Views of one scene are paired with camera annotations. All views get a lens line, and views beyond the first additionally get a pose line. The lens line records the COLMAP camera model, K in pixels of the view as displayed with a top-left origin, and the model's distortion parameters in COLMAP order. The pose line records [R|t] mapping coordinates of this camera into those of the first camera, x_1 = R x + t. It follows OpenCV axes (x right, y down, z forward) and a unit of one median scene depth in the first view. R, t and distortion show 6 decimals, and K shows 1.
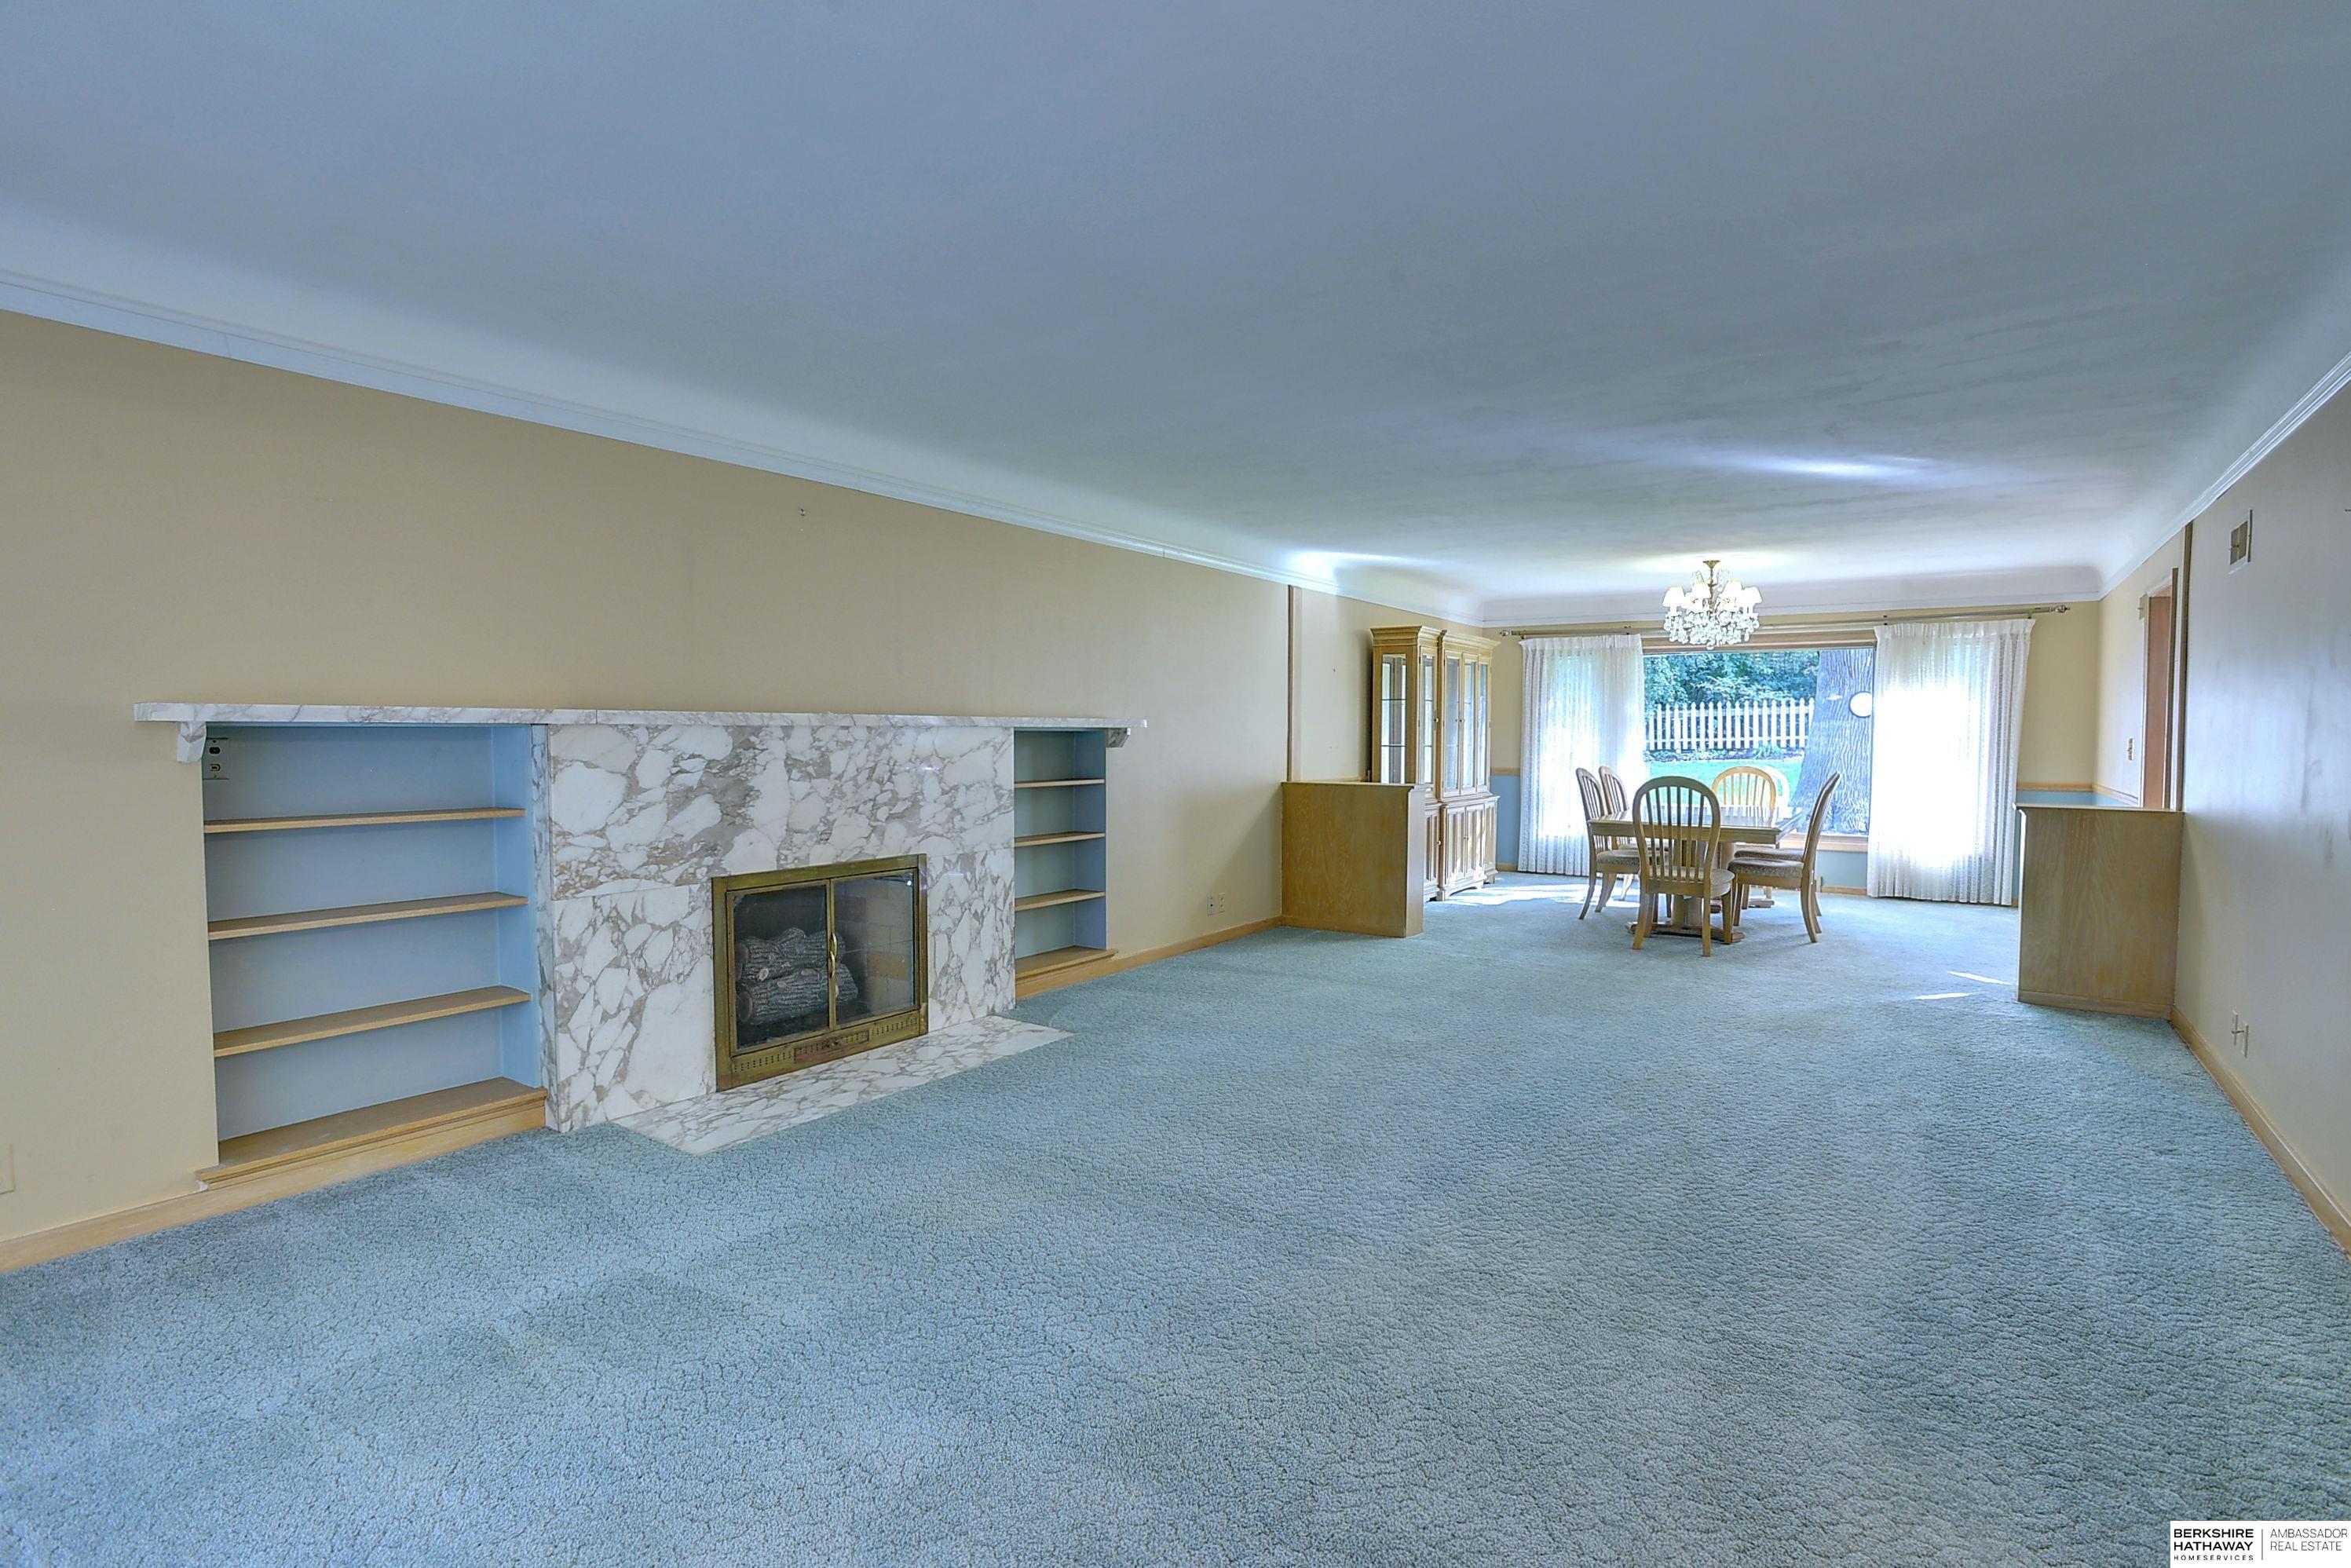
lens RADIAL K [[1139.4, 0, 1160.9], [0, 1139.4, 797.7], [0, 0, 1]] dist [-0.063598, 0.012653]
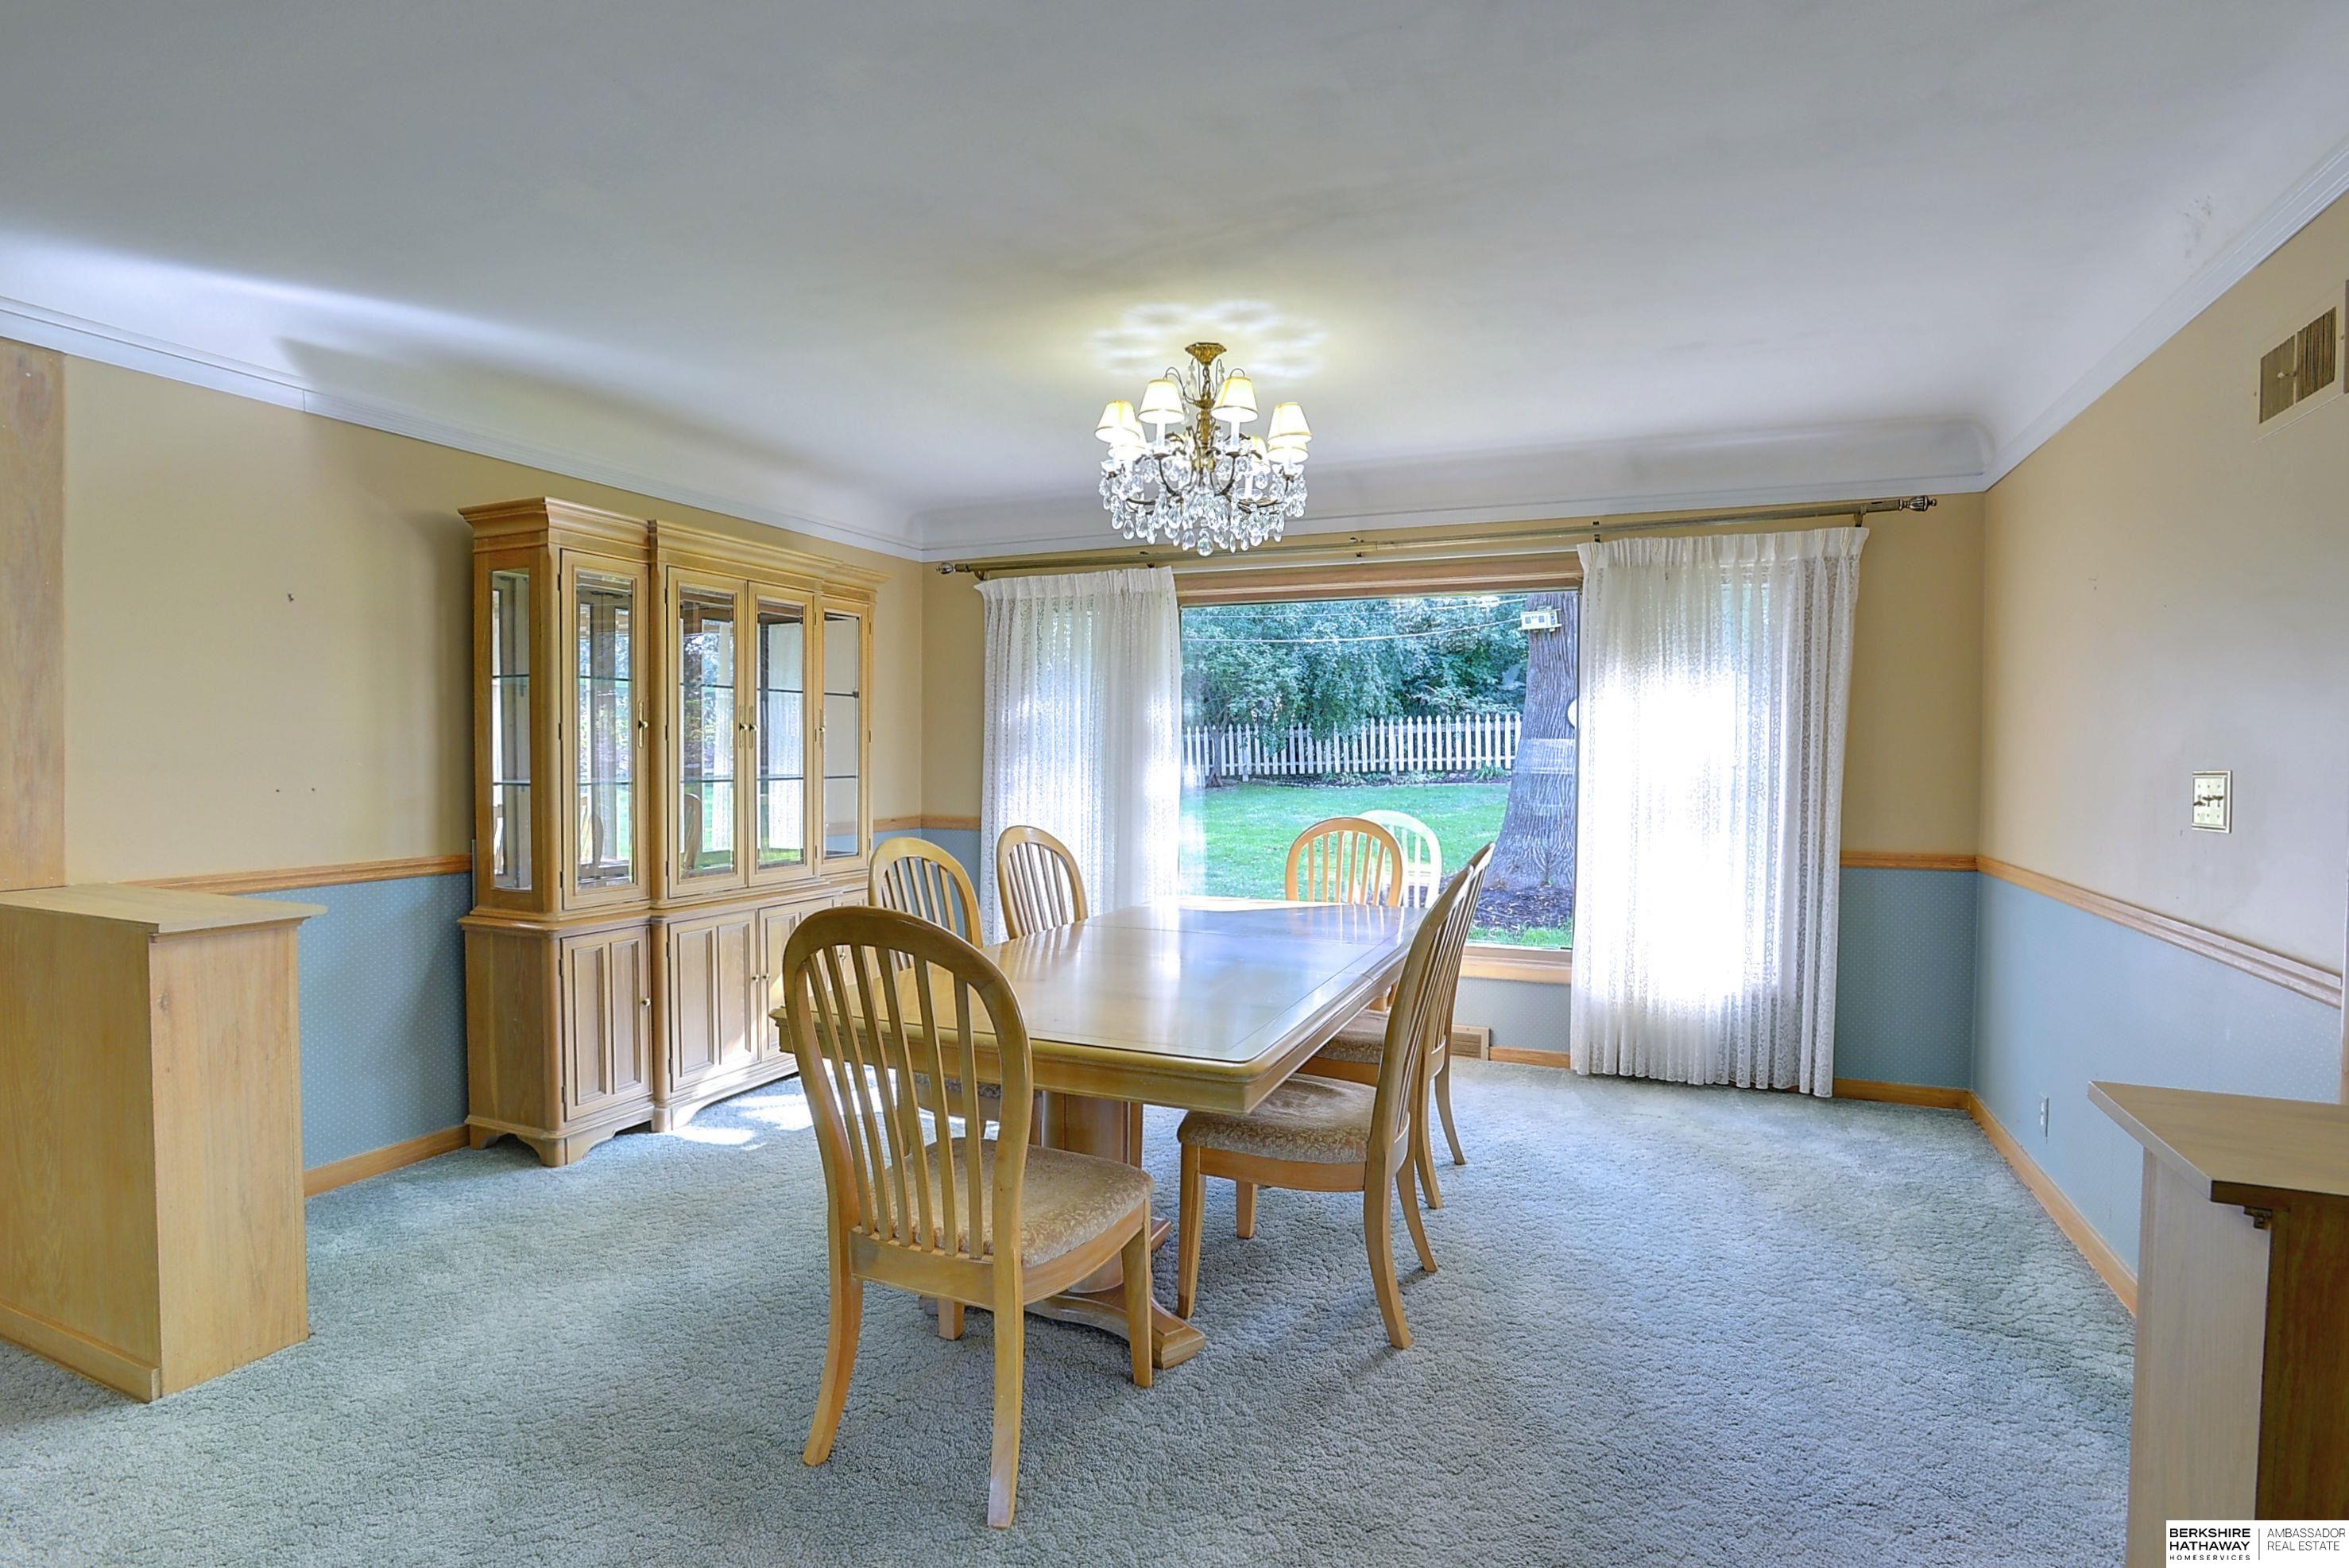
lens RADIAL K [[1138.5, 0, 1176.5], [0, 1138.5, 791.0], [0, 0, 1]] dist [-0.063598, 0.012653]
pose [[0.980022, -0.003035, 0.198865, 0.332215], [0.007254, 0.999764, -0.020488, -0.029525], [-0.198756, 0.021521, 0.979813, 0.491572]]
